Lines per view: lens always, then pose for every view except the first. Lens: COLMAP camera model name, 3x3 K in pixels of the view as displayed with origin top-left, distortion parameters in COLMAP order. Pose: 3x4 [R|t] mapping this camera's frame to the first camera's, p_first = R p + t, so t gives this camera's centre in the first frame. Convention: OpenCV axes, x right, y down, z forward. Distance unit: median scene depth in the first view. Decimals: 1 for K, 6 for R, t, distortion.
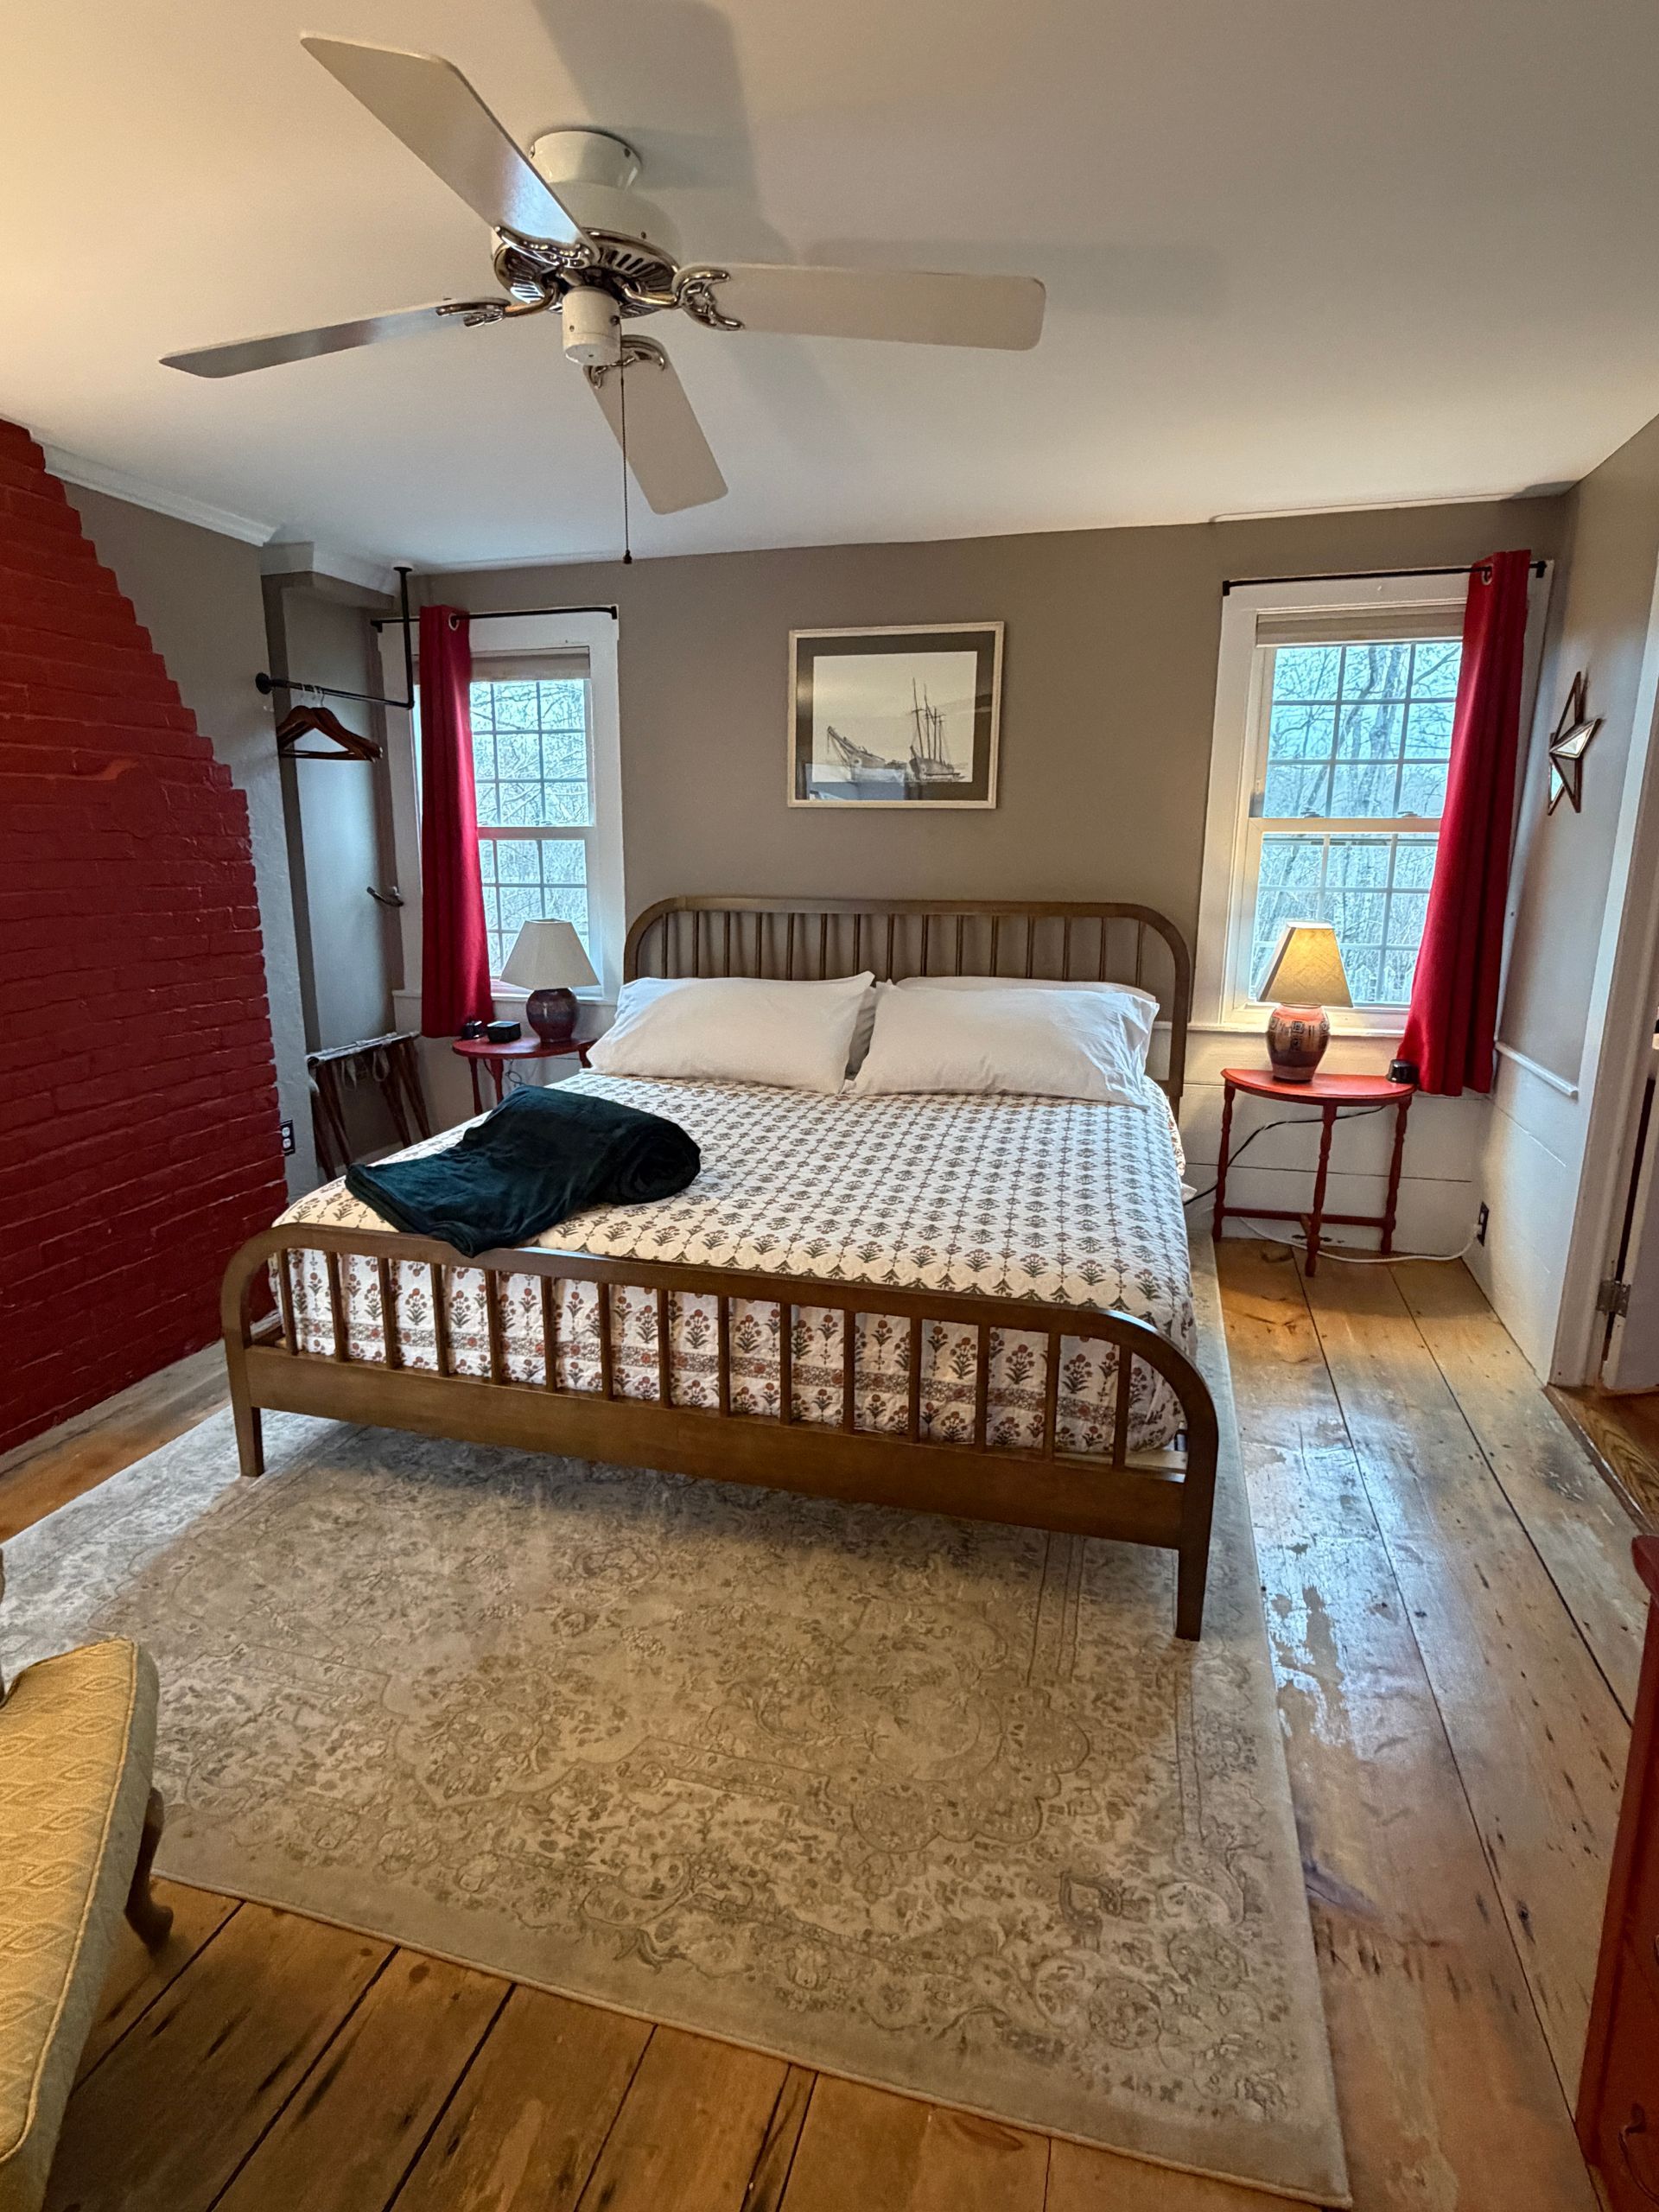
lens RADIAL K [[1175.0, 0, 824.5], [0, 1175.0, 1109.5], [0, 0, 1]] dist [-0.002057, -0.000954]
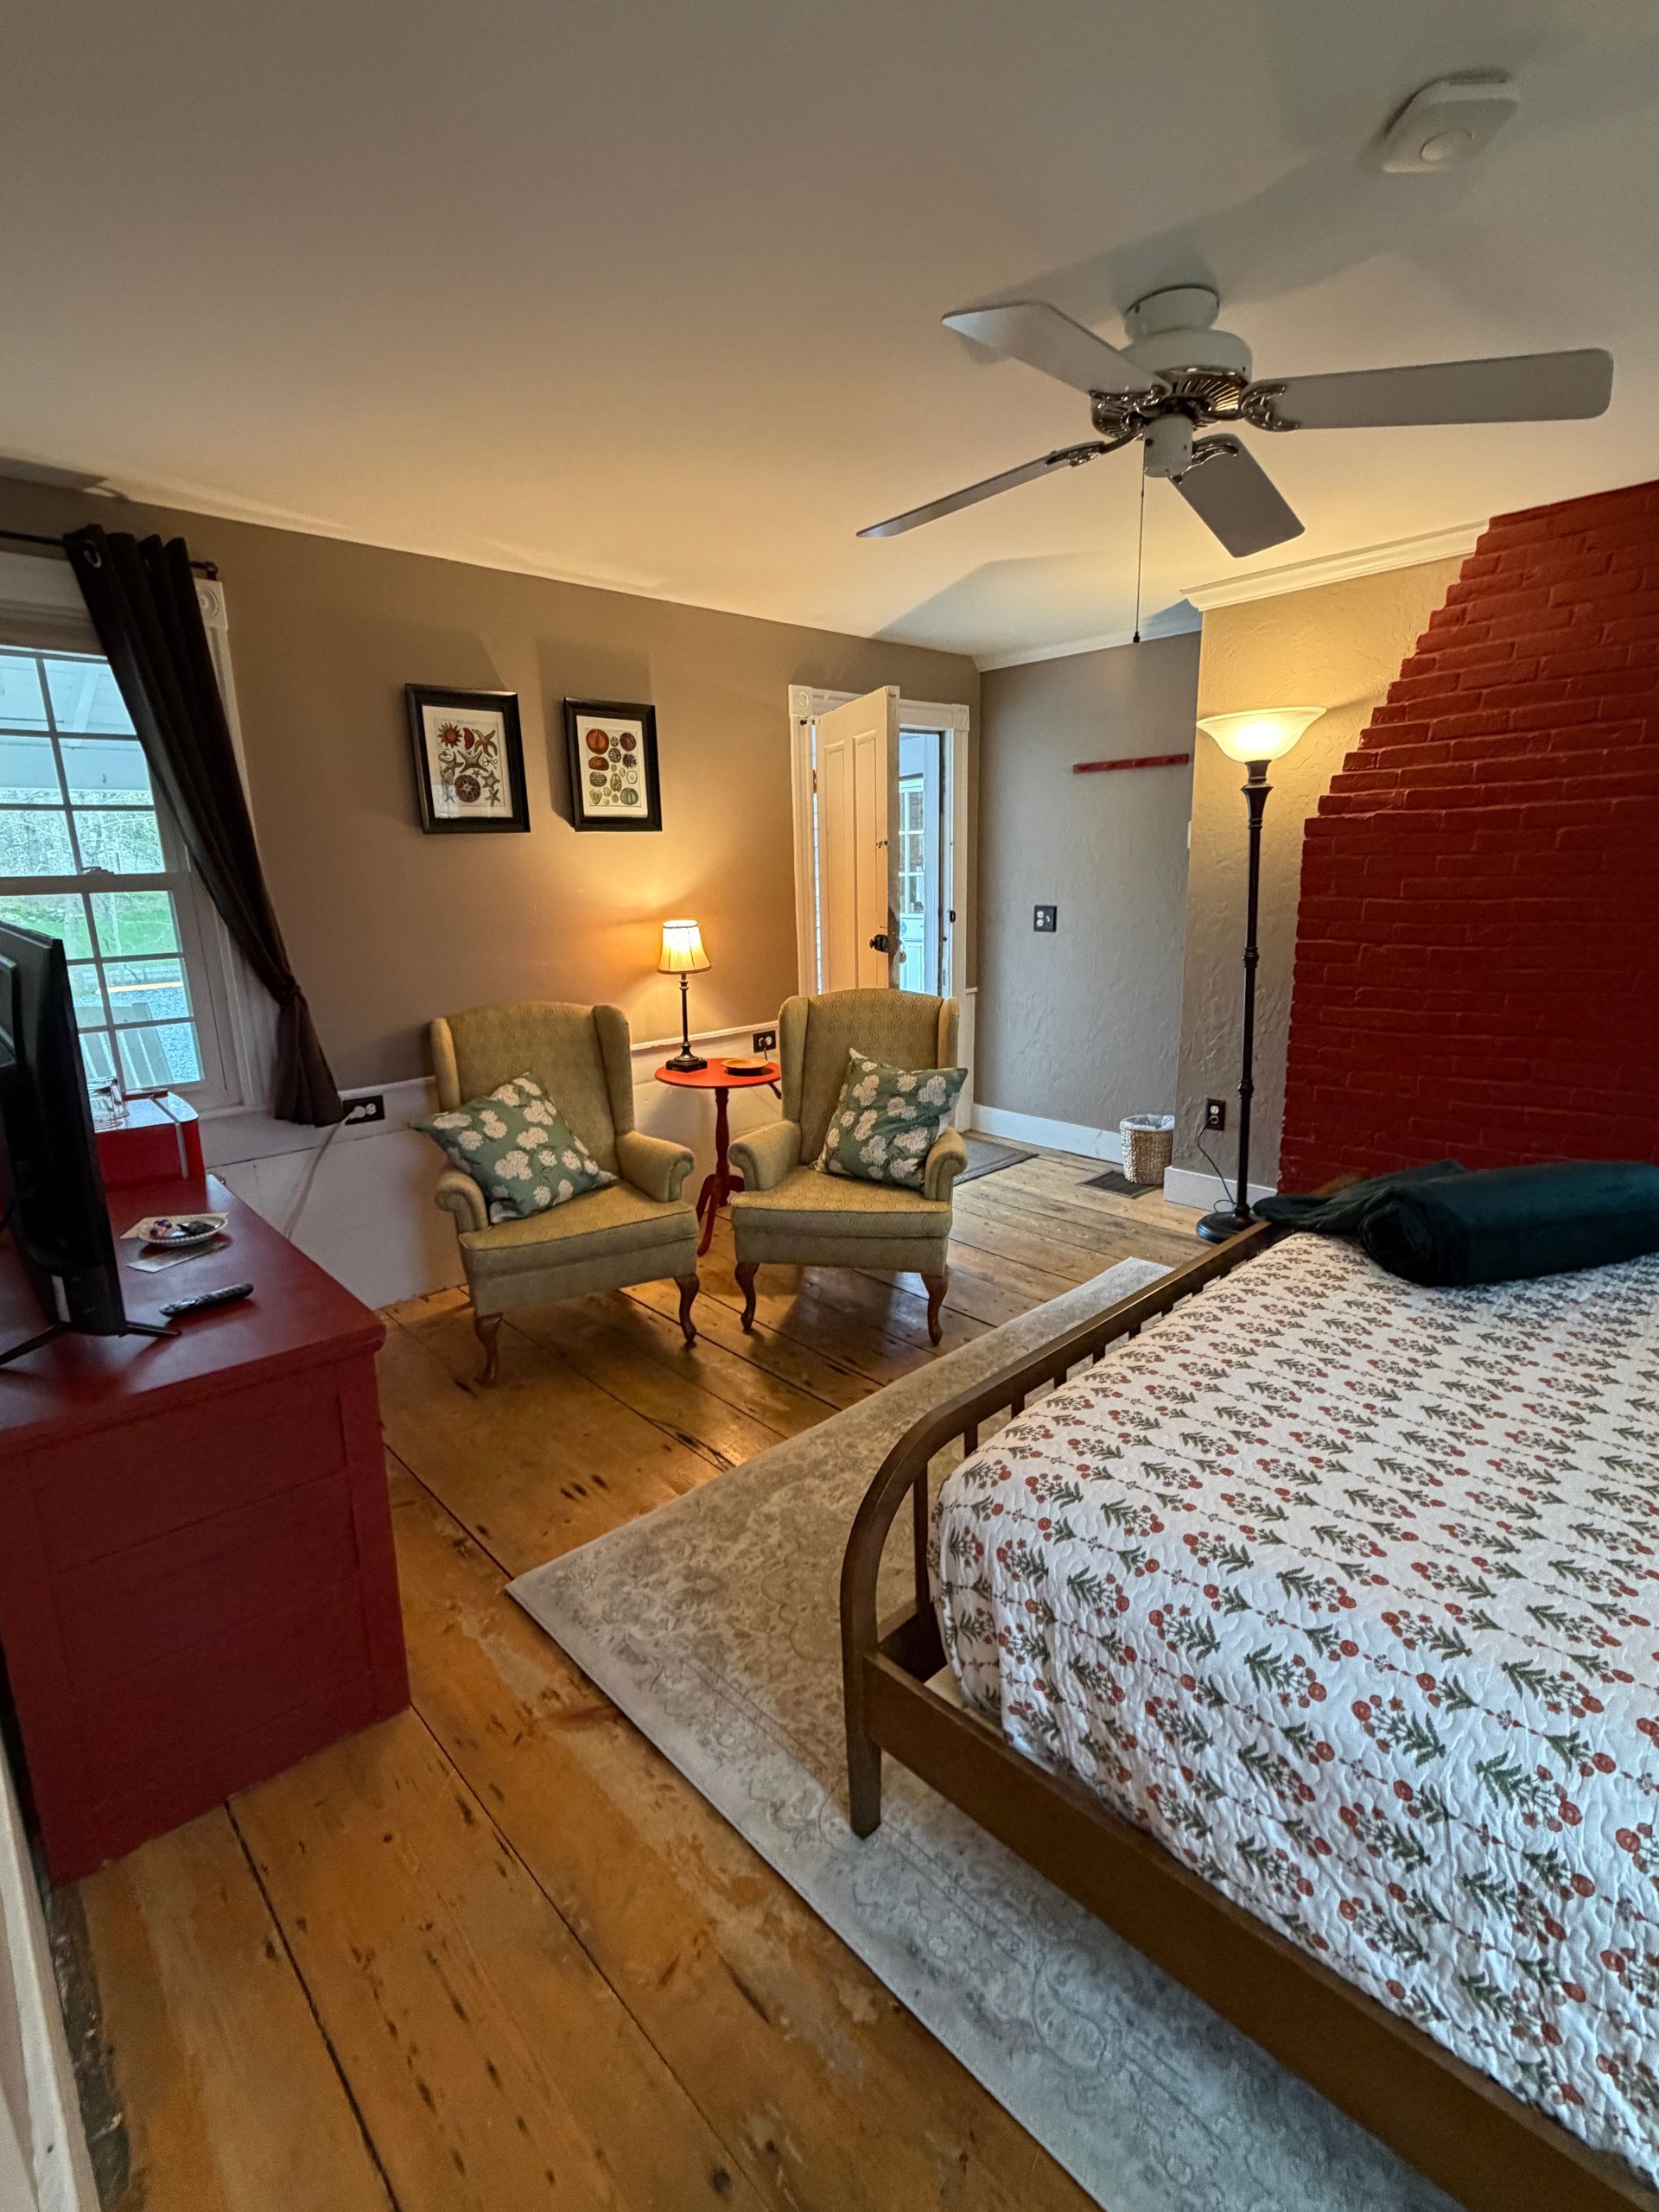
lens RADIAL K [[1020.5, 0, 826.8], [0, 1020.5, 1105.5], [0, 0, 1]] dist [0.001410, 0.000065]
pose [[-0.516165, 0.205474, -0.831477, 0.497122], [-0.166608, 0.928165, 0.332794, -0.162111], [0.840128, 0.310307, -0.444853, 0.686146]]
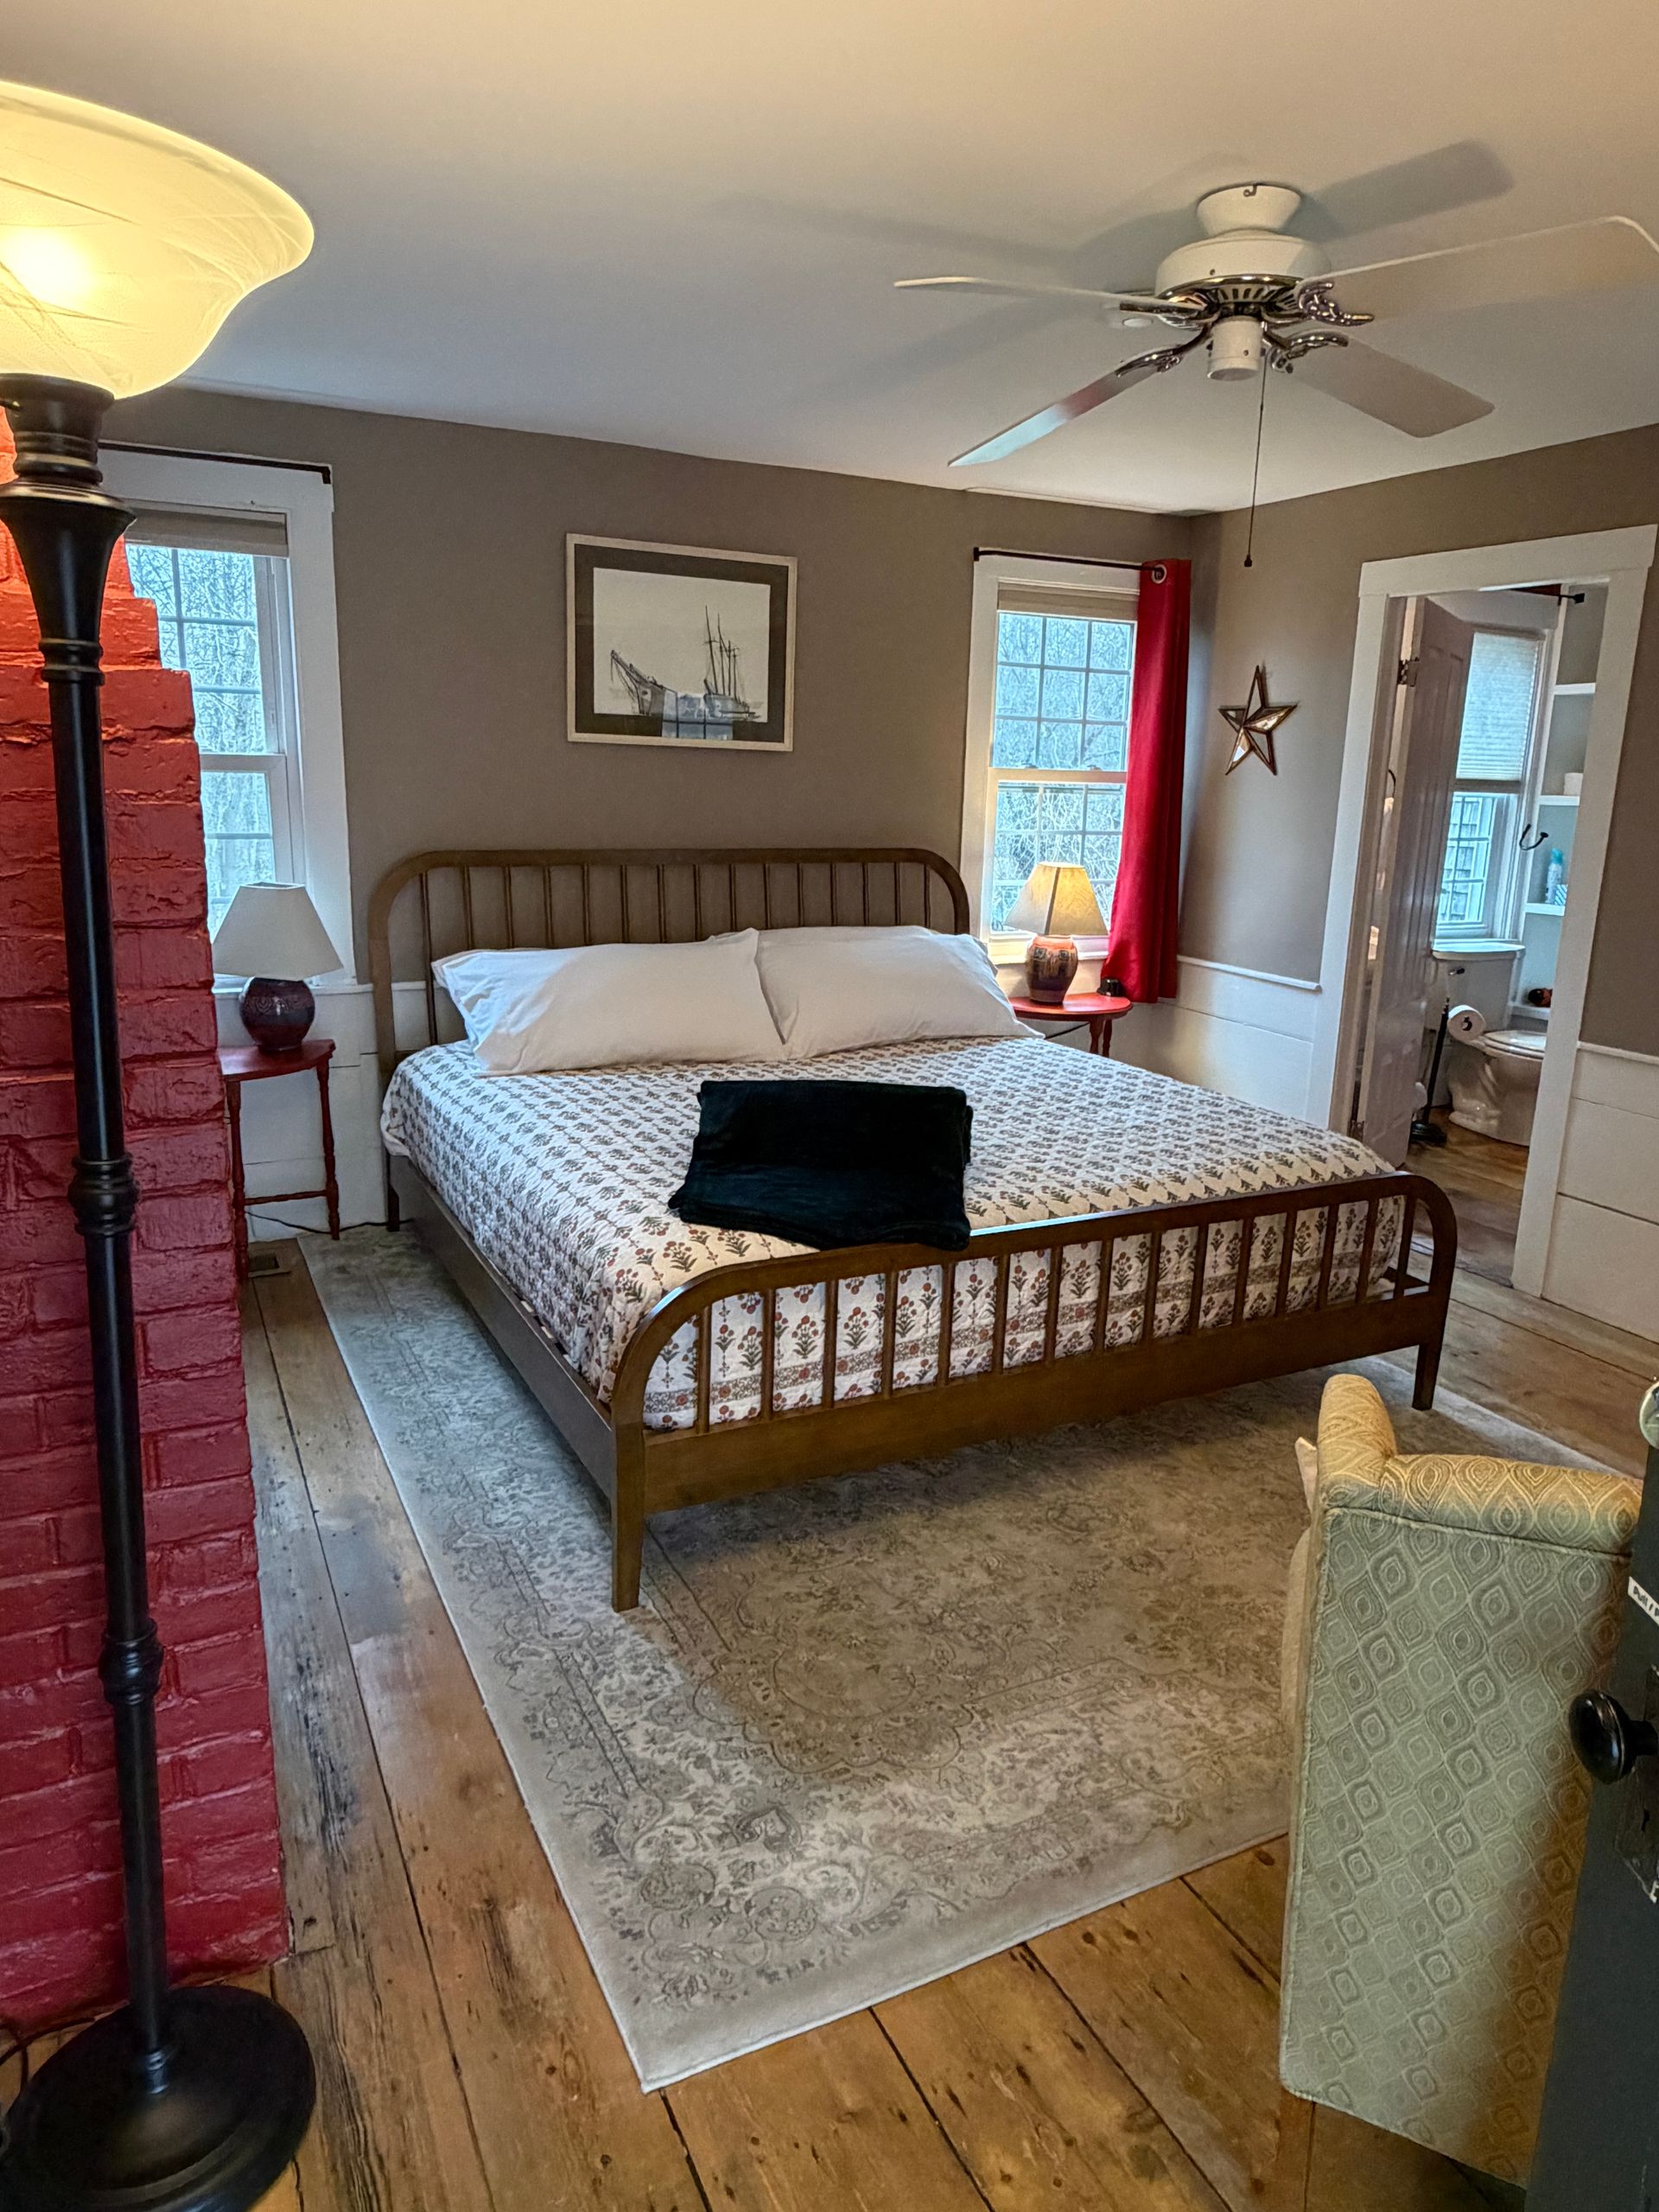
lens RADIAL K [[1412.6, 0, 827.6], [0, 1412.6, 1111.8], [0, 0, 1]] dist [-0.015849, 0.004234]
pose [[0.737359, -0.142499, 0.660300, -0.716747], [0.126283, 0.989342, 0.072488, -0.050796], [-0.663592, 0.029935, 0.747496, 0.145459]]
